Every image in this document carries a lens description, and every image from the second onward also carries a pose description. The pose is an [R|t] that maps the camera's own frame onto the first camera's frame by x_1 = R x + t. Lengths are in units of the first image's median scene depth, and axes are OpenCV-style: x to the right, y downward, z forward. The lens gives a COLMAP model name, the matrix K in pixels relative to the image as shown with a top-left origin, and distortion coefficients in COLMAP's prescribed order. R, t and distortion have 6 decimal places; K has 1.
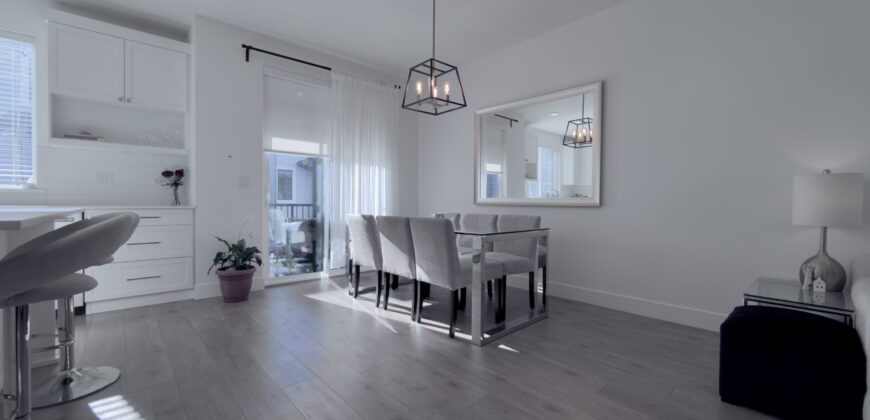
lens RADIAL K [[347.3, 0, 434.7], [0, 347.3, 210.1], [0, 0, 1]] dist [0.000507, 0.000440]
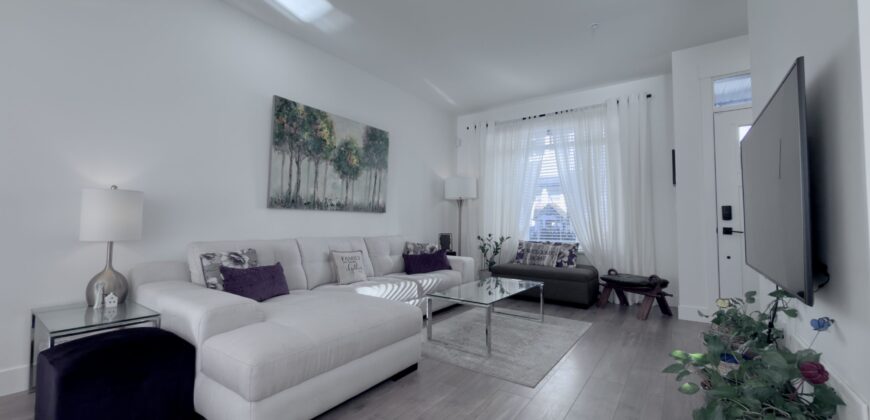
lens RADIAL K [[347.3, 0, 438.3], [0, 347.3, 208.7], [0, 0, 1]] dist [0.000507, 0.000440]
pose [[-0.222660, 0.039053, 0.974114, -0.056096], [0.006162, 0.999234, -0.038651, -0.001656], [-0.974877, -0.002603, -0.222730, 0.199545]]
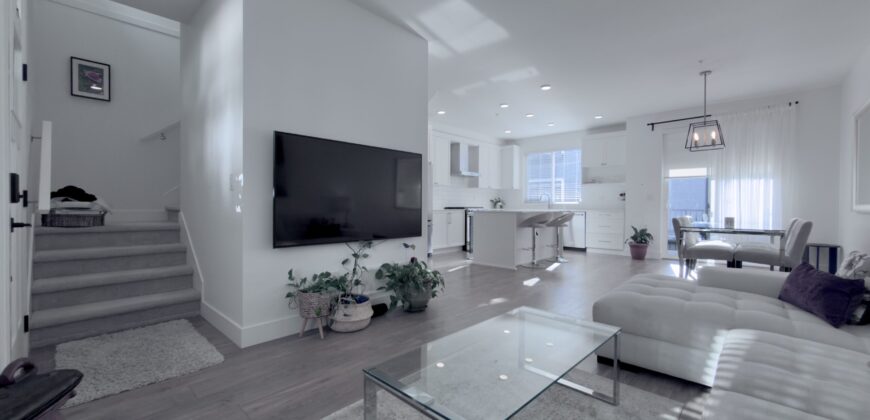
lens RADIAL K [[347.3, 0, 432.0], [0, 347.3, 209.4], [0, 0, 1]] dist [0.000507, 0.000440]
pose [[0.084001, 0.005911, -0.996448, 1.275928], [-0.019780, 0.999795, 0.004263, -0.003917], [0.996269, 0.019352, 0.084101, -0.318311]]
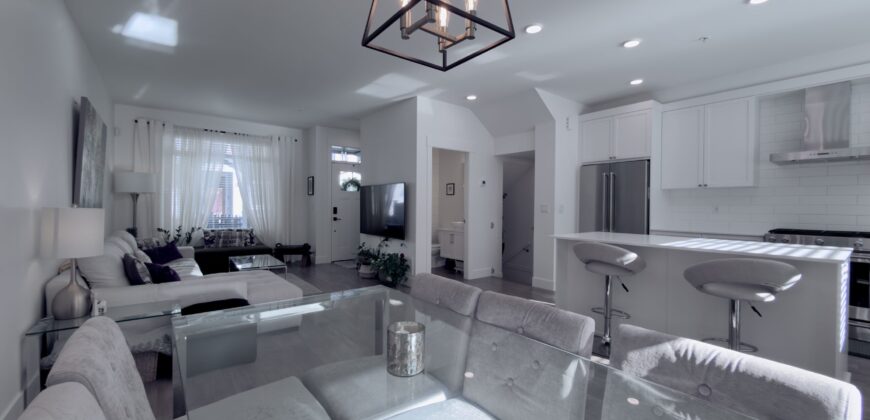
lens RADIAL K [[347.3, 0, 435.7], [0, 347.3, 209.4], [0, 0, 1]] dist [0.000507, 0.000440]
pose [[-0.997447, -0.017012, 0.069358, -0.036128], [-0.015393, 0.999598, 0.023812, -0.088532], [-0.069735, 0.022683, -0.997308, 1.237806]]
